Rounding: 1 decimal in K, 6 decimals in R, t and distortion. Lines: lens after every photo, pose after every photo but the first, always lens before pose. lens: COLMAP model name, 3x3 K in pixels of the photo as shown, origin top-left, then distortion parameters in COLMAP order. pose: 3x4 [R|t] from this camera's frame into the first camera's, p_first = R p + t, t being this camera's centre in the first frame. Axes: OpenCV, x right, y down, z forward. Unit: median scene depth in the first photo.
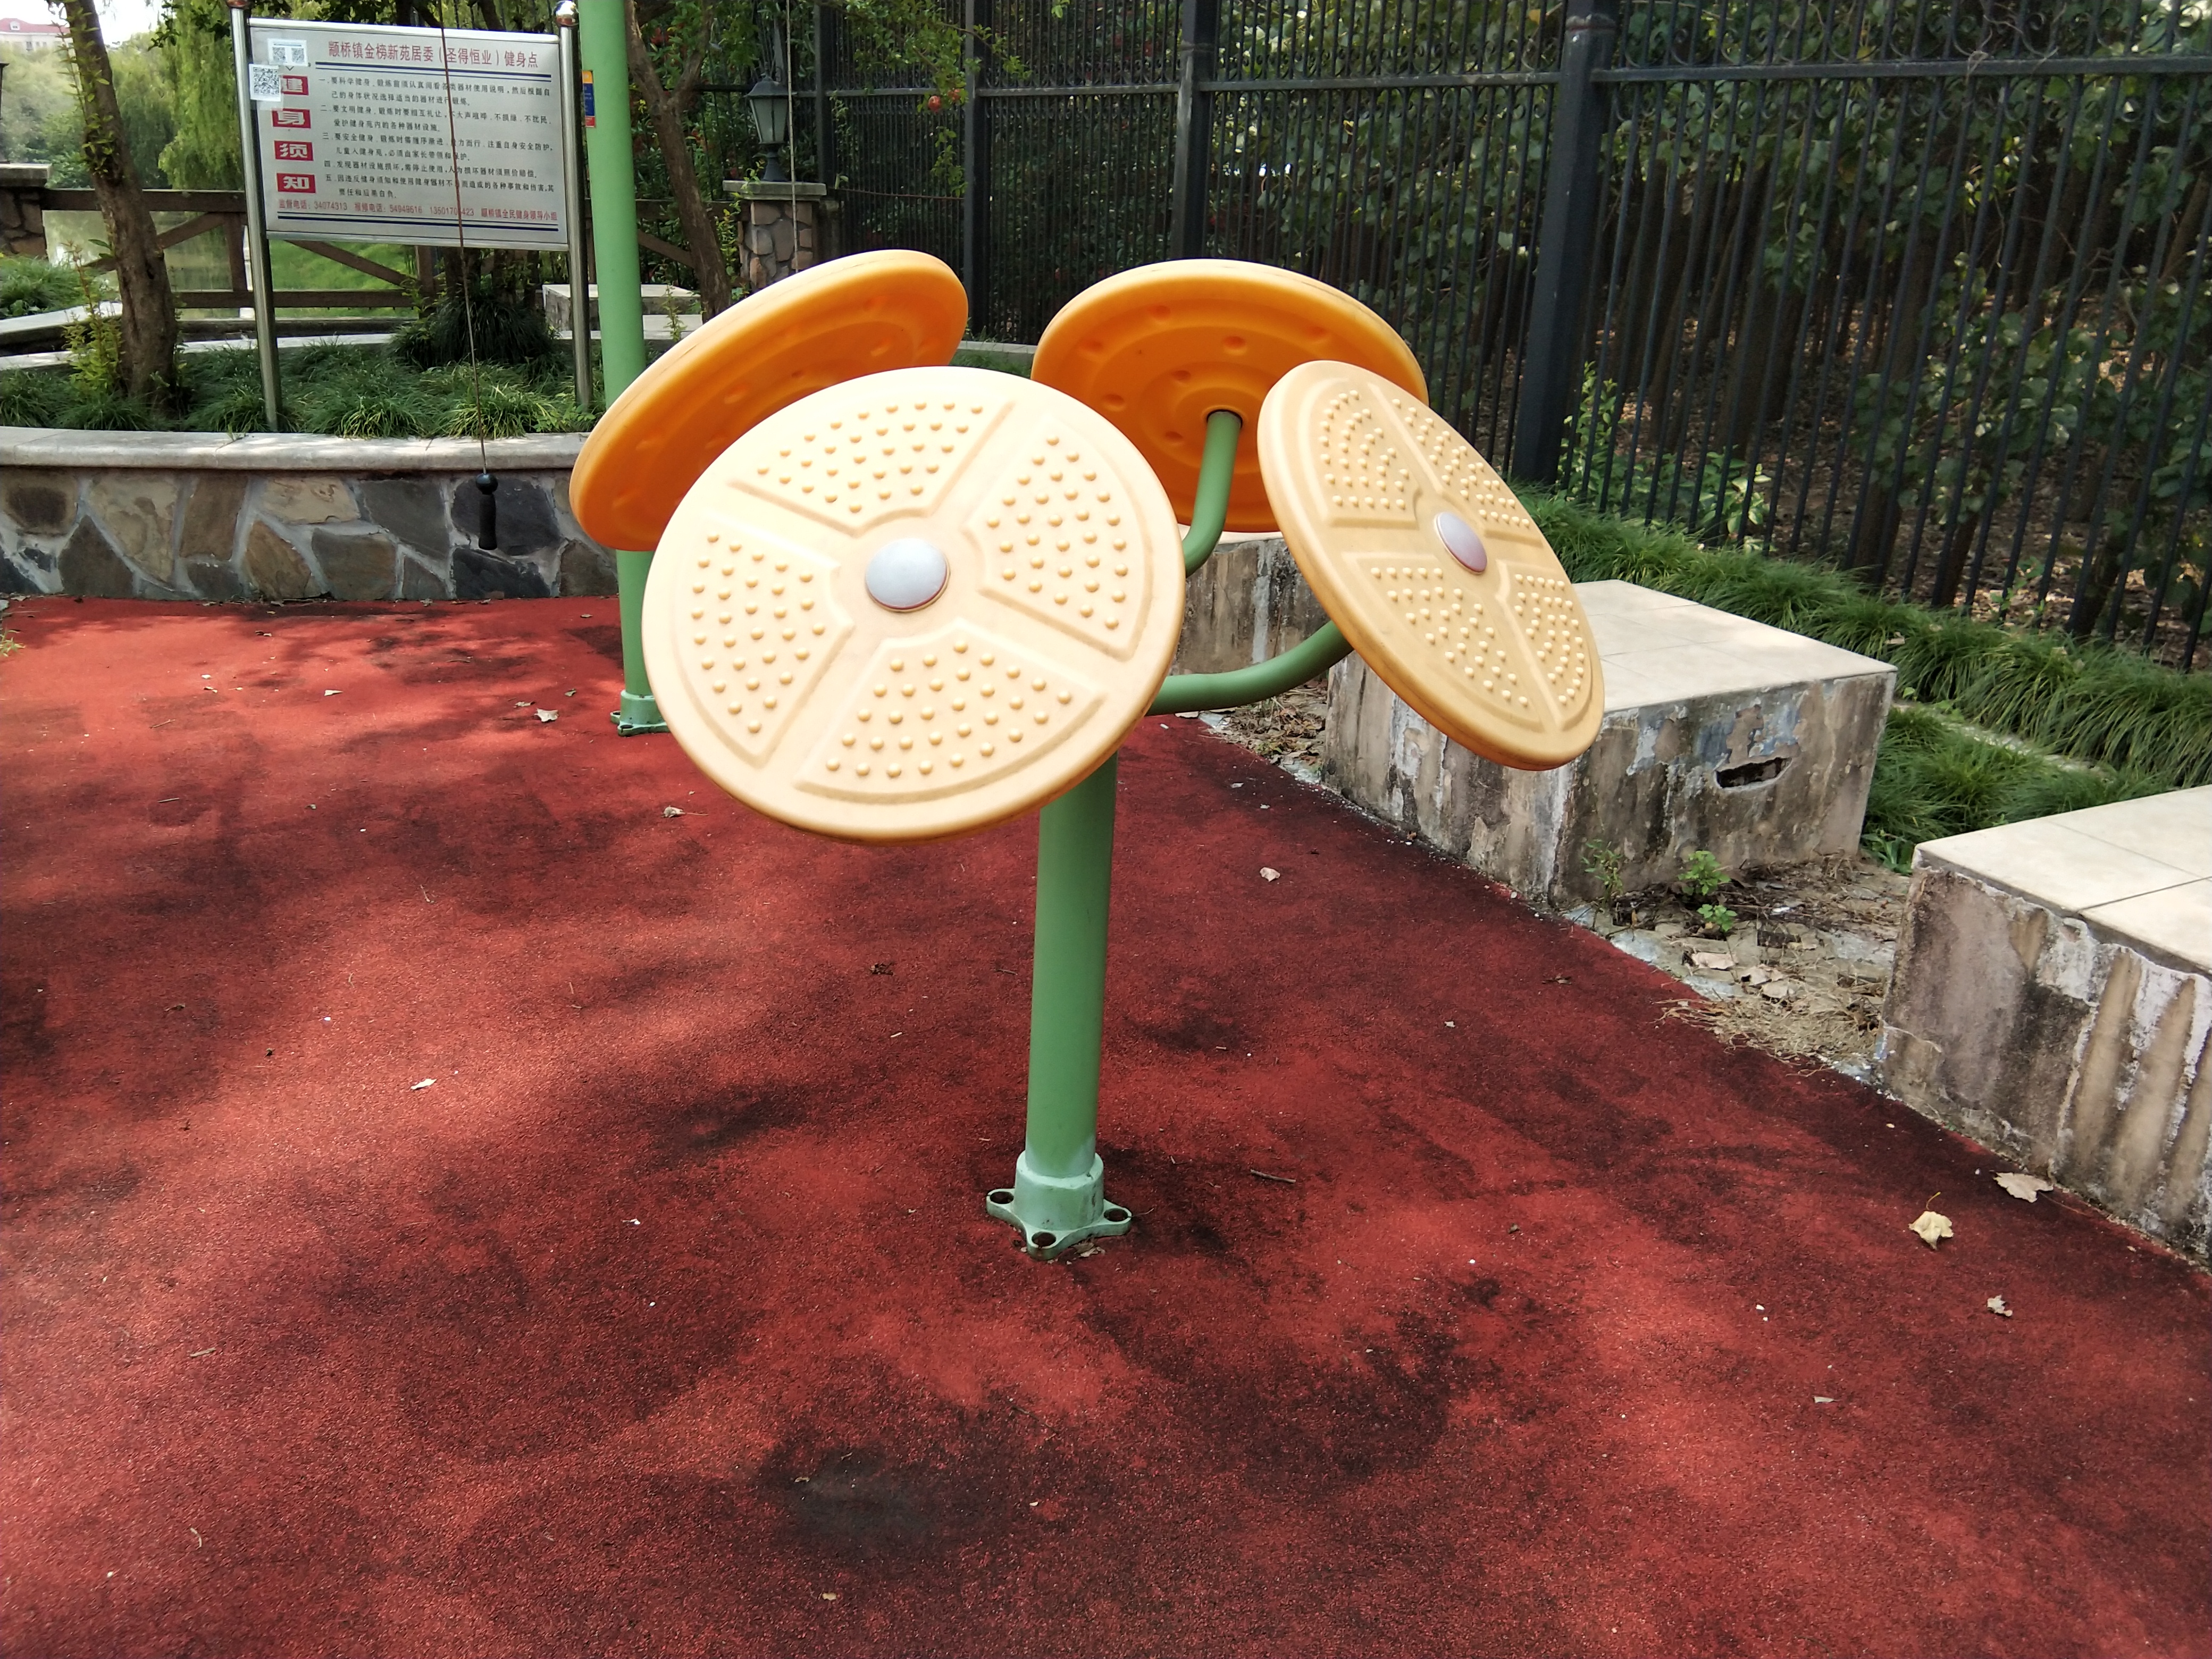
lens RADIAL K [[1777.0, 0, 1095.4], [0, 1777.0, 839.6], [0, 0, 1]] dist [0.107607, -0.162432]
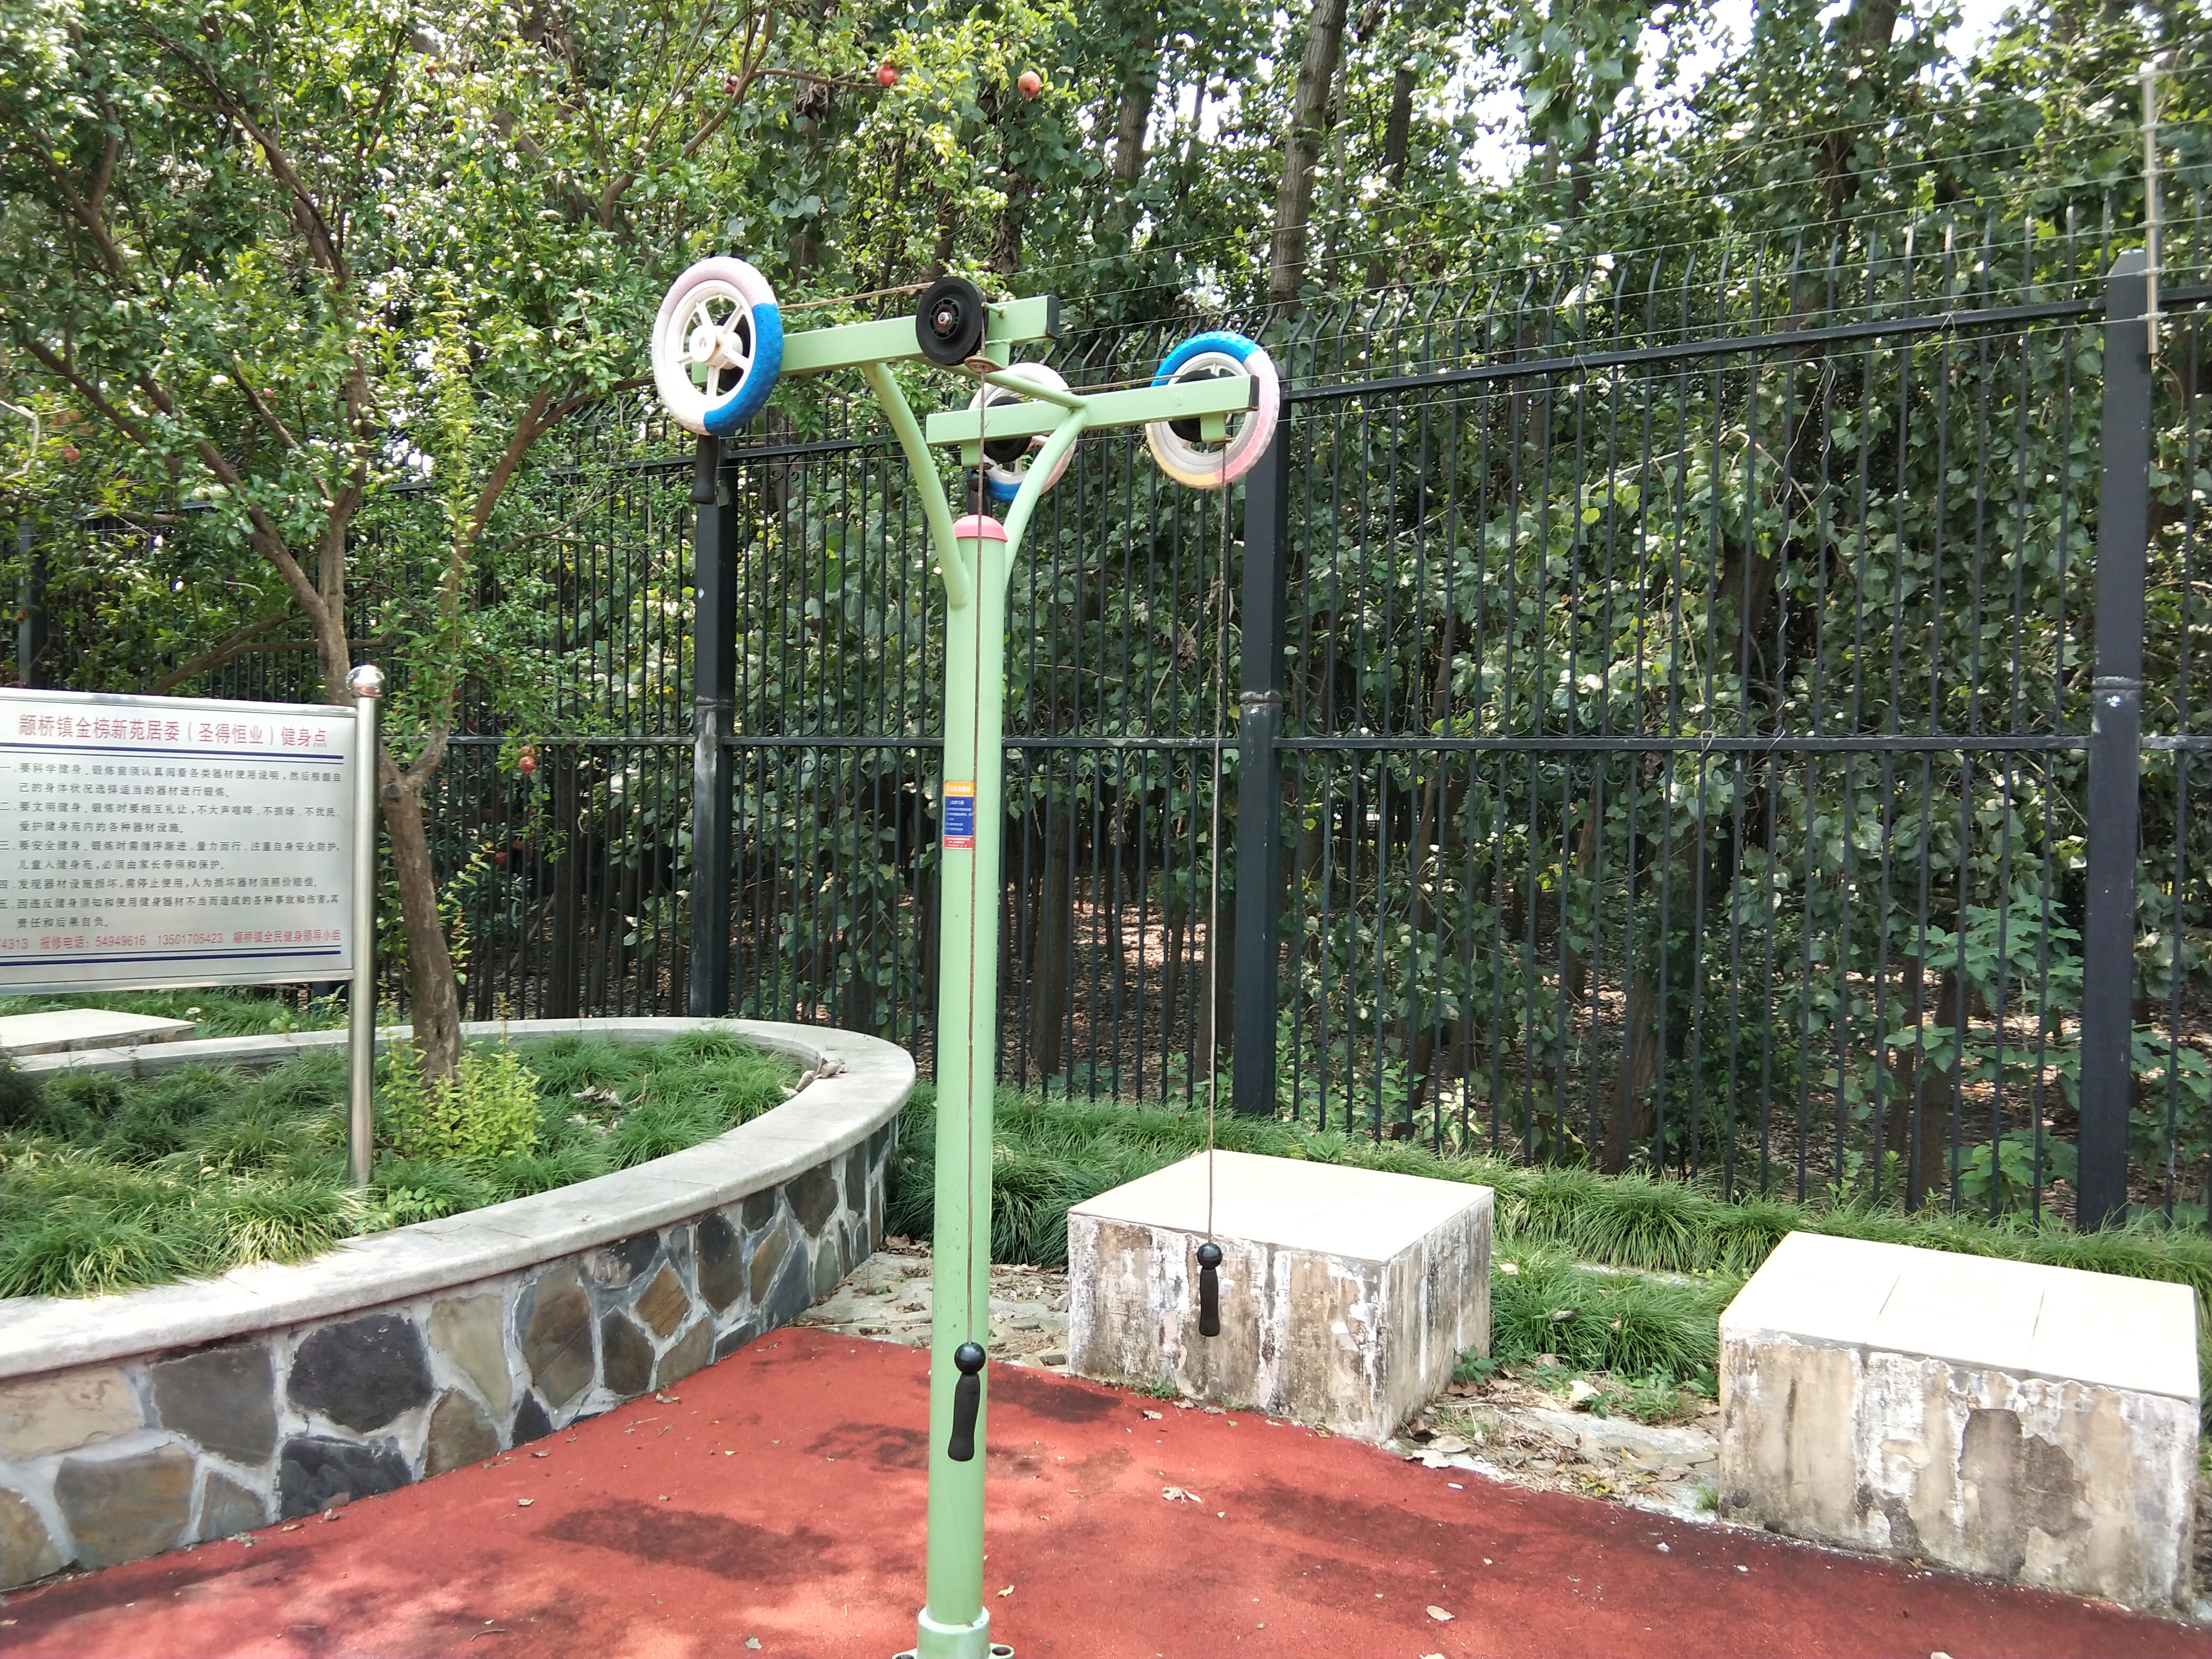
lens RADIAL K [[1777.0, 0, 1100.3], [0, 1777.0, 850.2], [0, 0, 1]] dist [0.107607, -0.162432]
pose [[0.840314, -0.039066, 0.540690, -0.620844], [0.205975, 0.945608, -0.251793, -0.190877], [-0.501444, 0.322954, 0.802654, 0.368808]]
